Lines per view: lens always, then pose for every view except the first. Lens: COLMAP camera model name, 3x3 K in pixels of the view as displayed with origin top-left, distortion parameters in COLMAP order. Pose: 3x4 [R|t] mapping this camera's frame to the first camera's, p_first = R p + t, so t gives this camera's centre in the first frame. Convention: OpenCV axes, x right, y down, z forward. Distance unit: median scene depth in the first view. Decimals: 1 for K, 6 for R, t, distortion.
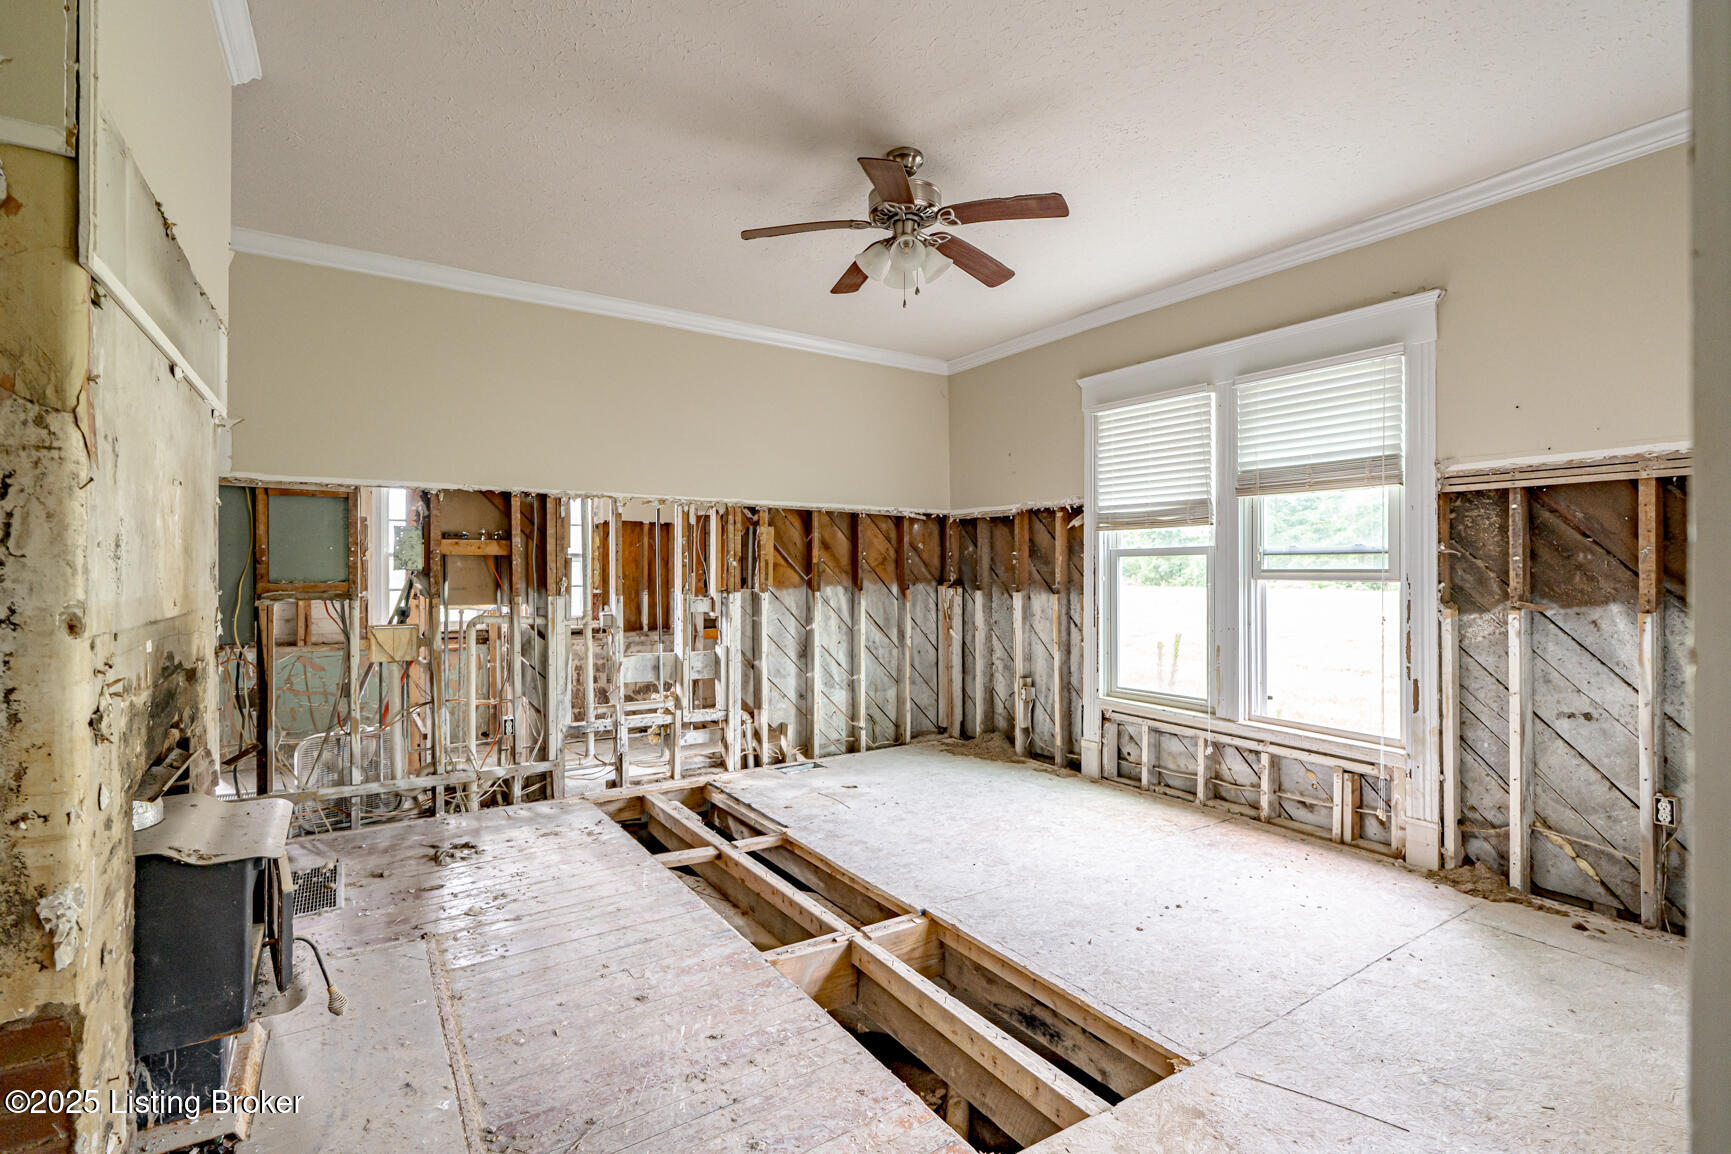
lens RADIAL K [[793.7, 0, 861.6], [0, 793.7, 573.8], [0, 0, 1]] dist [-0.003710, -0.000703]
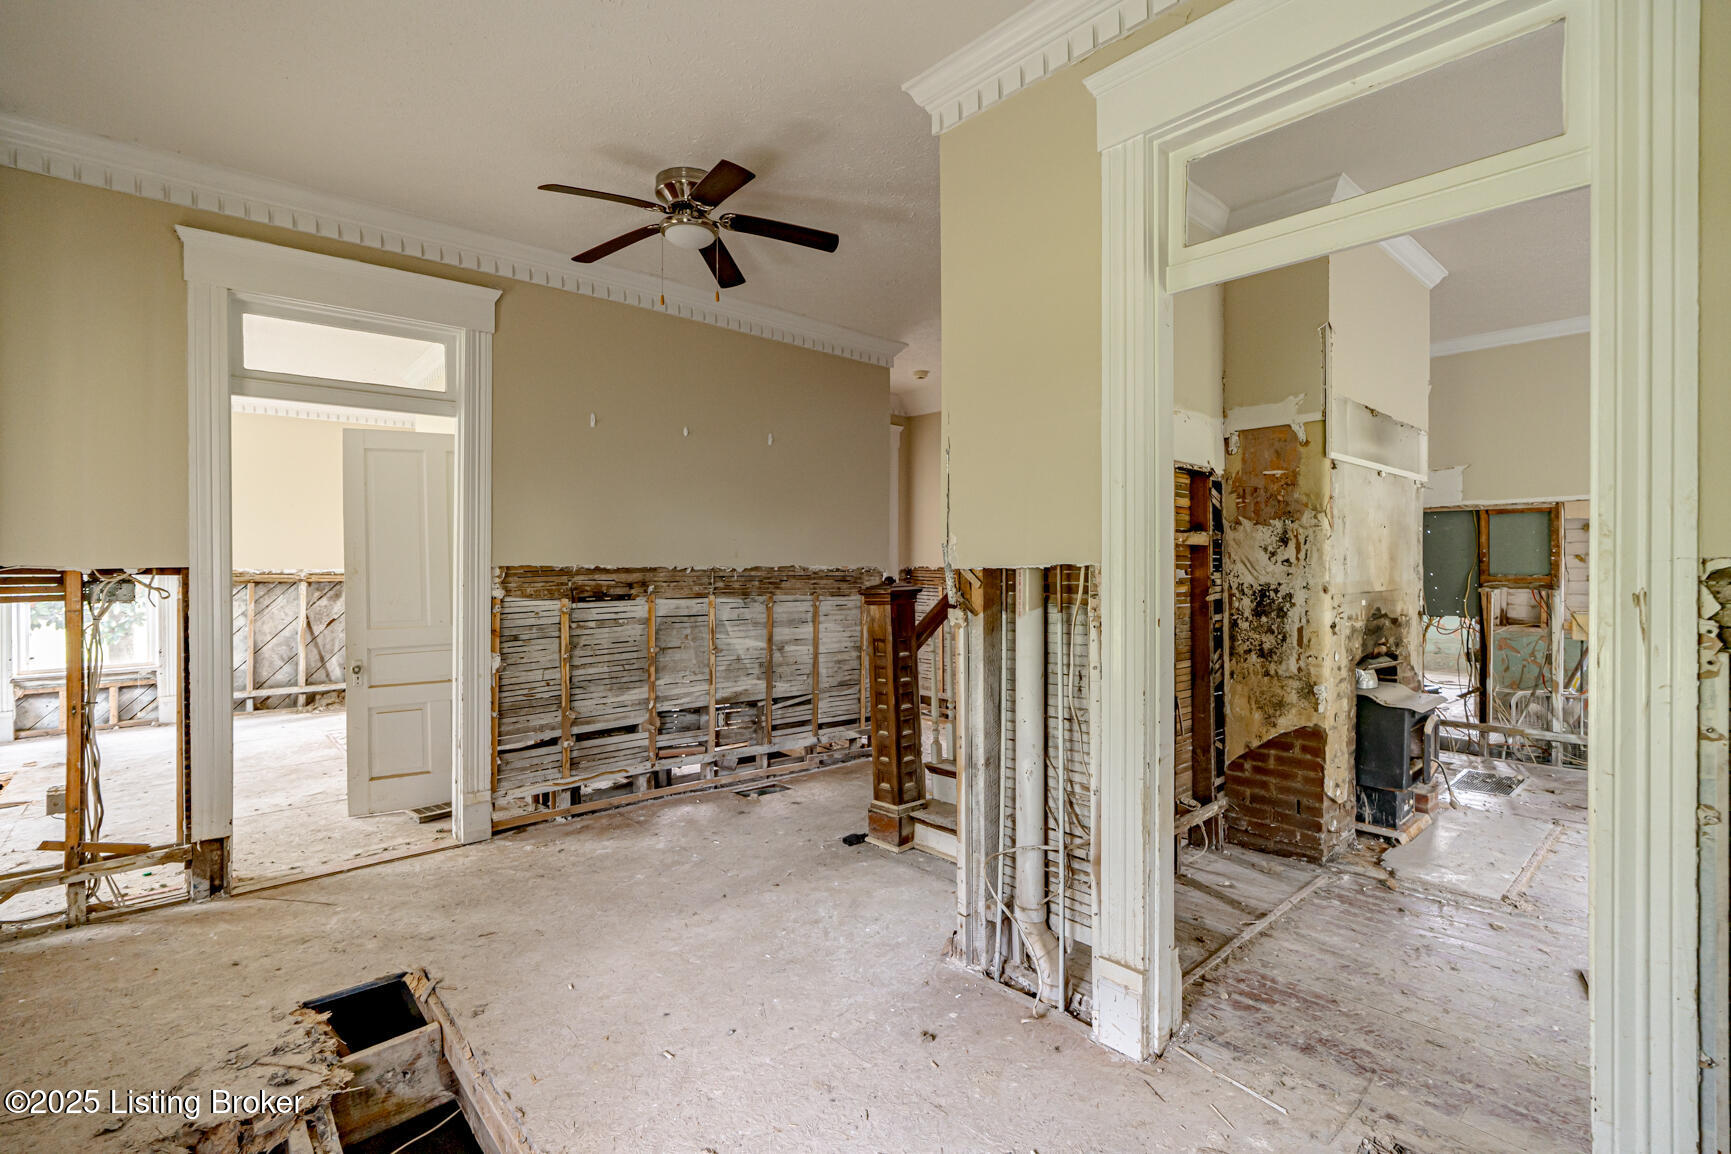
lens RADIAL K [[793.7, 0, 860.2], [0, 793.7, 572.8], [0, 0, 1]] dist [-0.003710, -0.000703]
pose [[0.149112, 0.004521, -0.988810, 1.054333], [0.001587, 0.999987, 0.004811, -0.006319], [0.988819, -0.002287, 0.149103, -0.714842]]
